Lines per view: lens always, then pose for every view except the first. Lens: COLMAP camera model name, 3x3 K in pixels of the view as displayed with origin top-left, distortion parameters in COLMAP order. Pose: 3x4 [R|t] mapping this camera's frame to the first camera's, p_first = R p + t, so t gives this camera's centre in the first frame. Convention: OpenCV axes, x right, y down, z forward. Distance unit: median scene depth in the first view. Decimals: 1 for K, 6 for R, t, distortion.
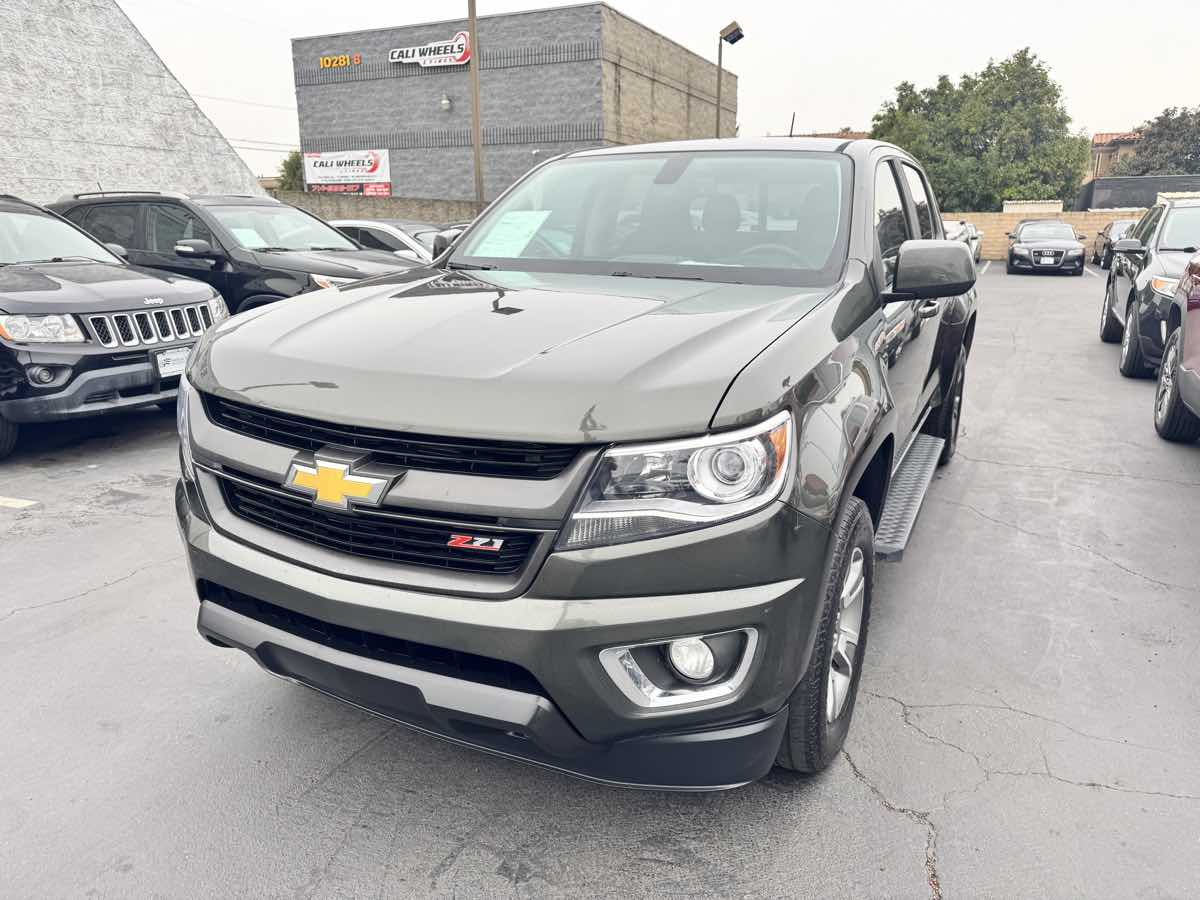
lens RADIAL K [[850.2, 0, 606.4], [0, 850.2, 446.4], [0, 0, 1]] dist [0.033836, -0.029405]
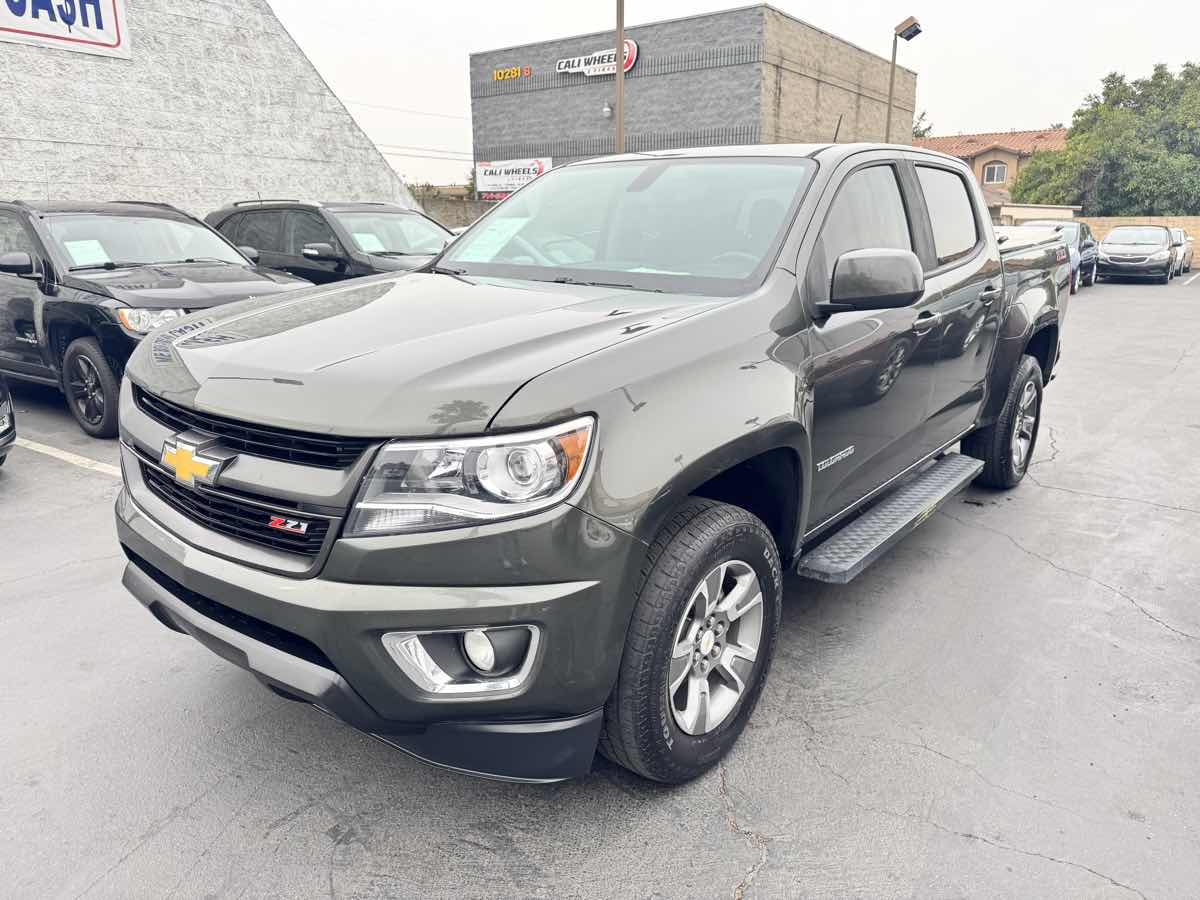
lens RADIAL K [[850.2, 0, 604.9], [0, 850.2, 448.0], [0, 0, 1]] dist [0.033836, -0.029405]
pose [[0.978599, 0.052538, -0.198955, 0.036932], [-0.053140, 0.998584, 0.002318, -0.000659], [0.198795, 0.008304, 0.980006, 0.000829]]
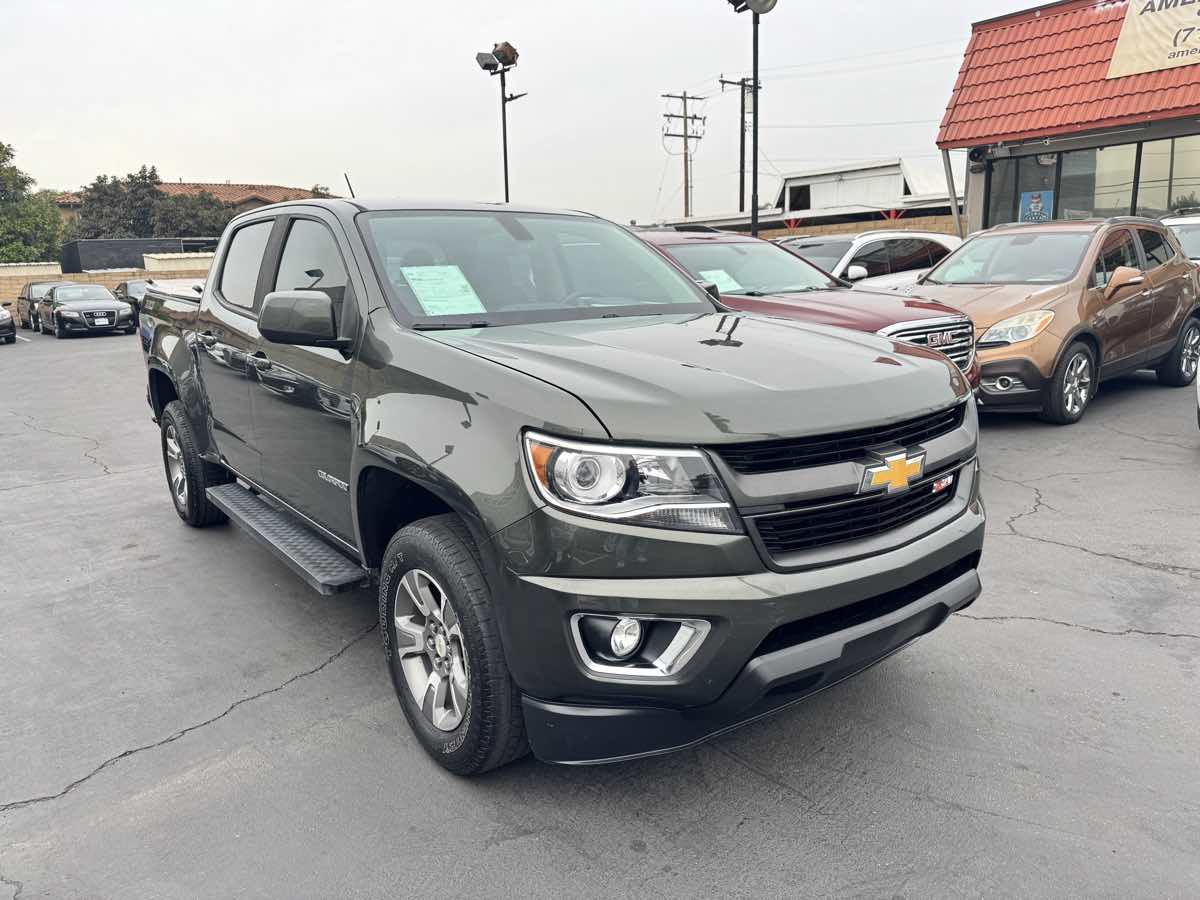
lens RADIAL K [[850.2, 0, 595.9], [0, 850.2, 451.9], [0, 0, 1]] dist [0.033836, -0.029405]
pose [[0.444847, -0.209149, 0.870843, -0.134372], [0.262685, 0.960055, 0.096389, -0.018554], [-0.856217, 0.185879, 0.482018, 0.064987]]
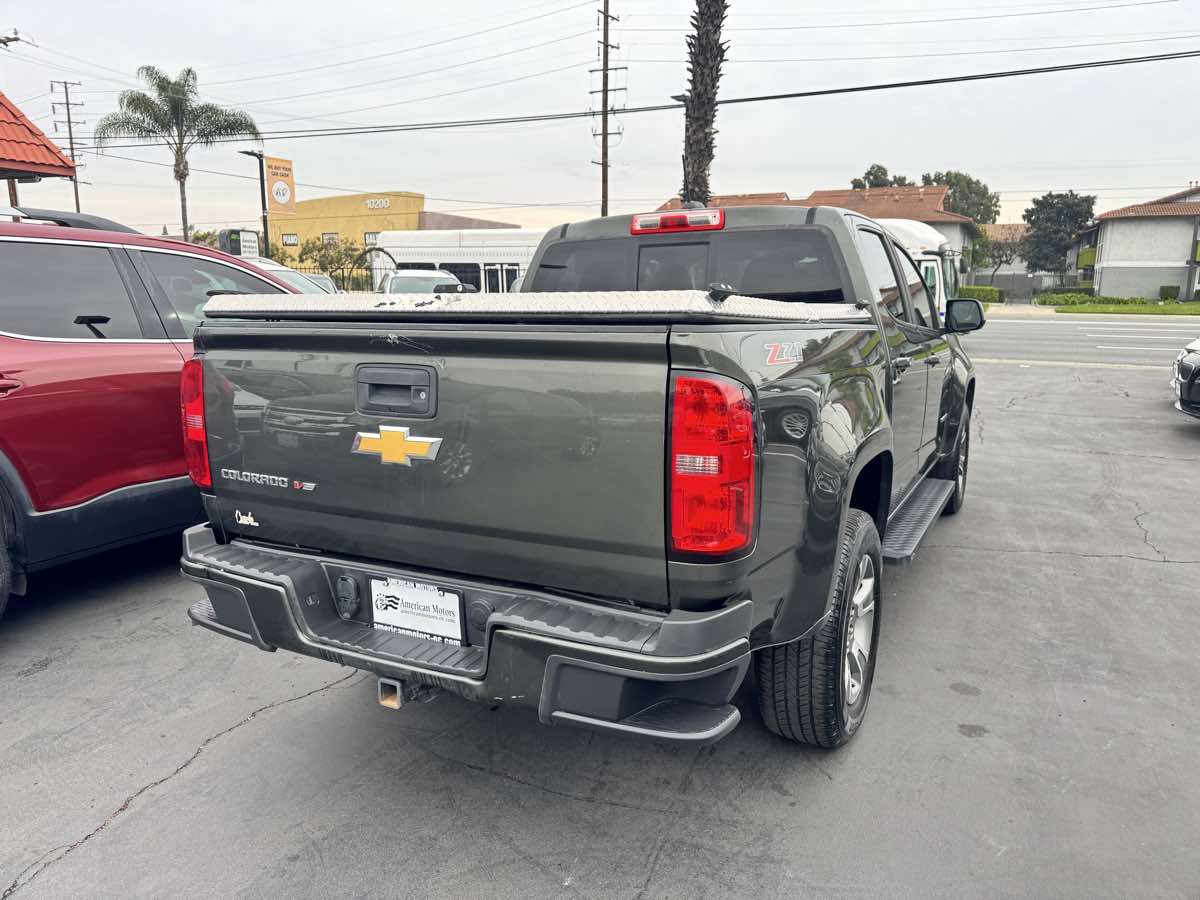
lens RADIAL K [[850.2, 0, 604.5], [0, 850.2, 446.7], [0, 0, 1]] dist [0.033836, -0.029405]
pose [[-0.999799, -0.008060, 0.018341, 0.060100], [0.000447, 0.906296, 0.422644, -0.103357], [-0.020029, 0.422567, -0.906110, 0.391372]]
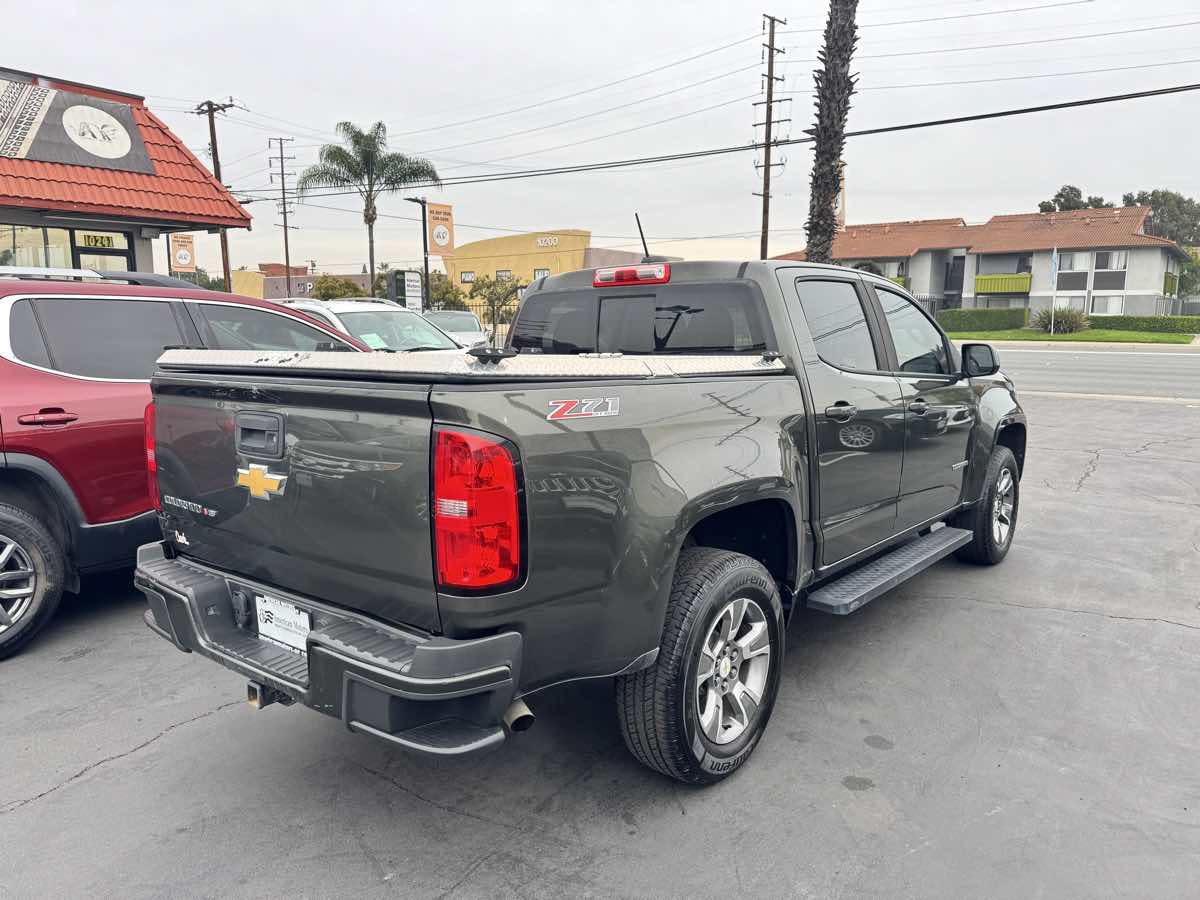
lens RADIAL K [[850.2, 0, 608.2], [0, 850.2, 450.8], [0, 0, 1]] dist [0.033836, -0.029405]
pose [[-0.977616, -0.032340, 0.207897, 0.016005], [0.052490, 0.919384, 0.389844, -0.108230], [-0.203745, 0.392030, -0.897107, 0.394968]]
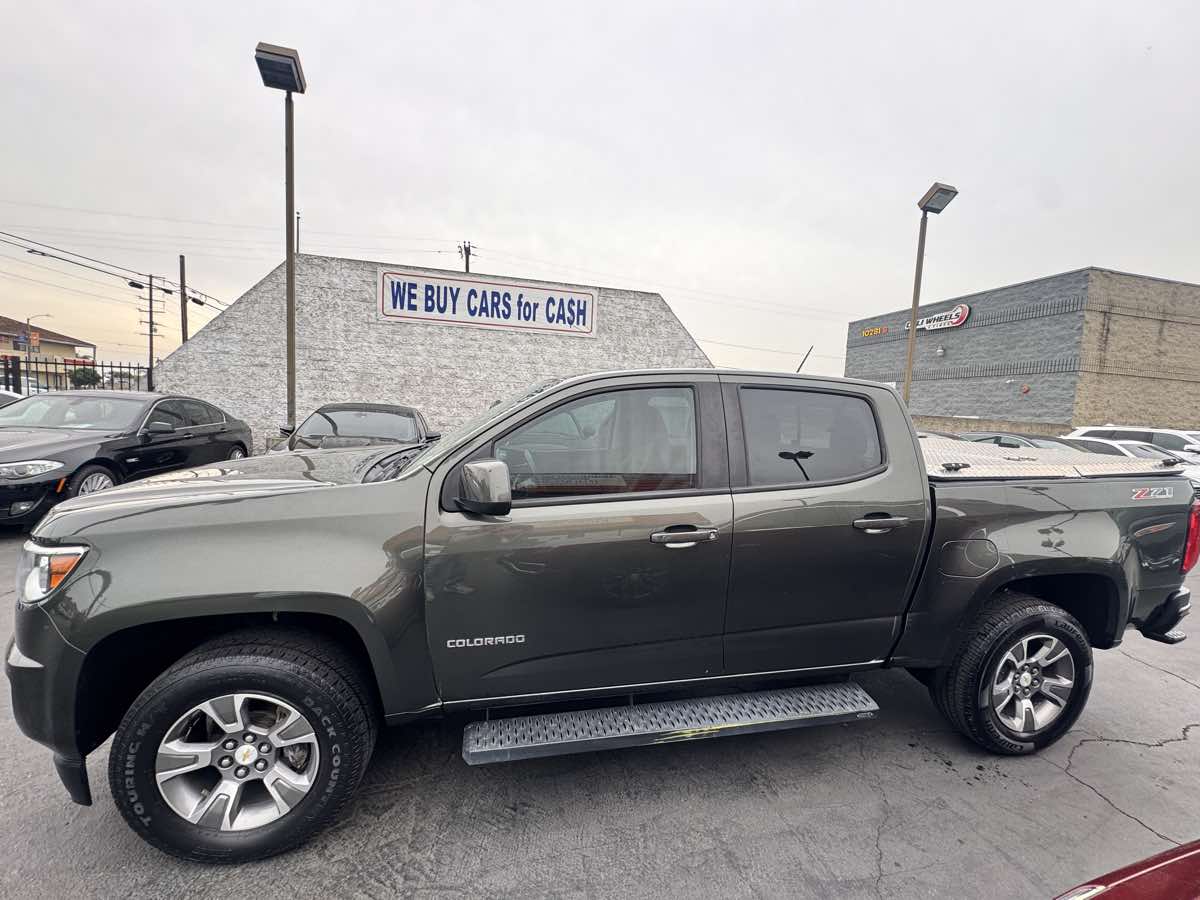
lens RADIAL K [[477.3, 0, 596.0], [0, 477.3, 448.9], [0, 0, 1]] dist [-0.011247, 0.001660]
pose [[0.610948, 0.092890, -0.786202, 0.117082], [-0.246726, 0.965973, -0.077598, -0.030301], [0.752242, 0.241385, 0.613078, 0.095779]]
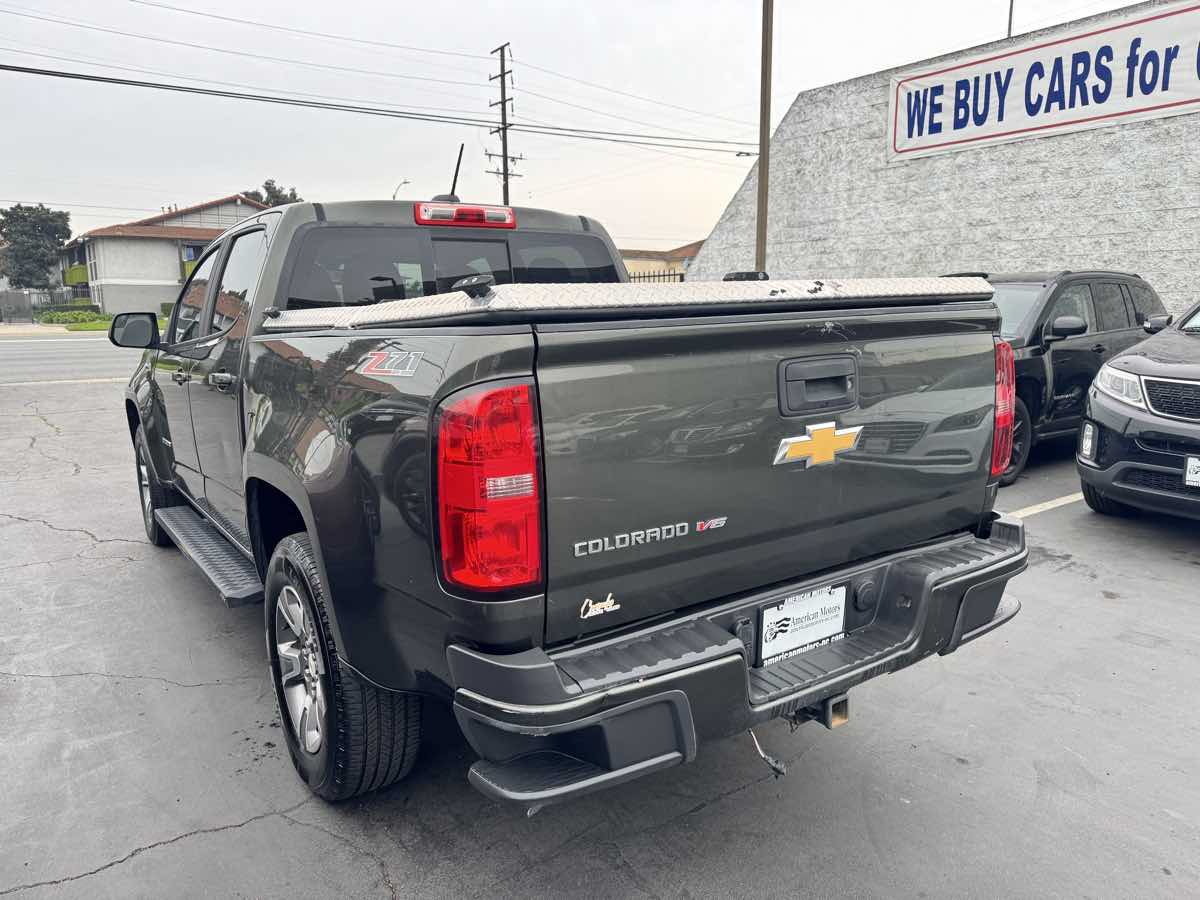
lens RADIAL K [[850.2, 0, 600.6], [0, 850.2, 446.4], [0, 0, 1]] dist [0.033836, -0.029405]
pose [[-0.489300, 0.147050, -0.859629, 0.176159], [-0.210258, 0.936717, 0.279916, -0.081986], [0.846391, 0.317707, -0.427417, 0.321197]]
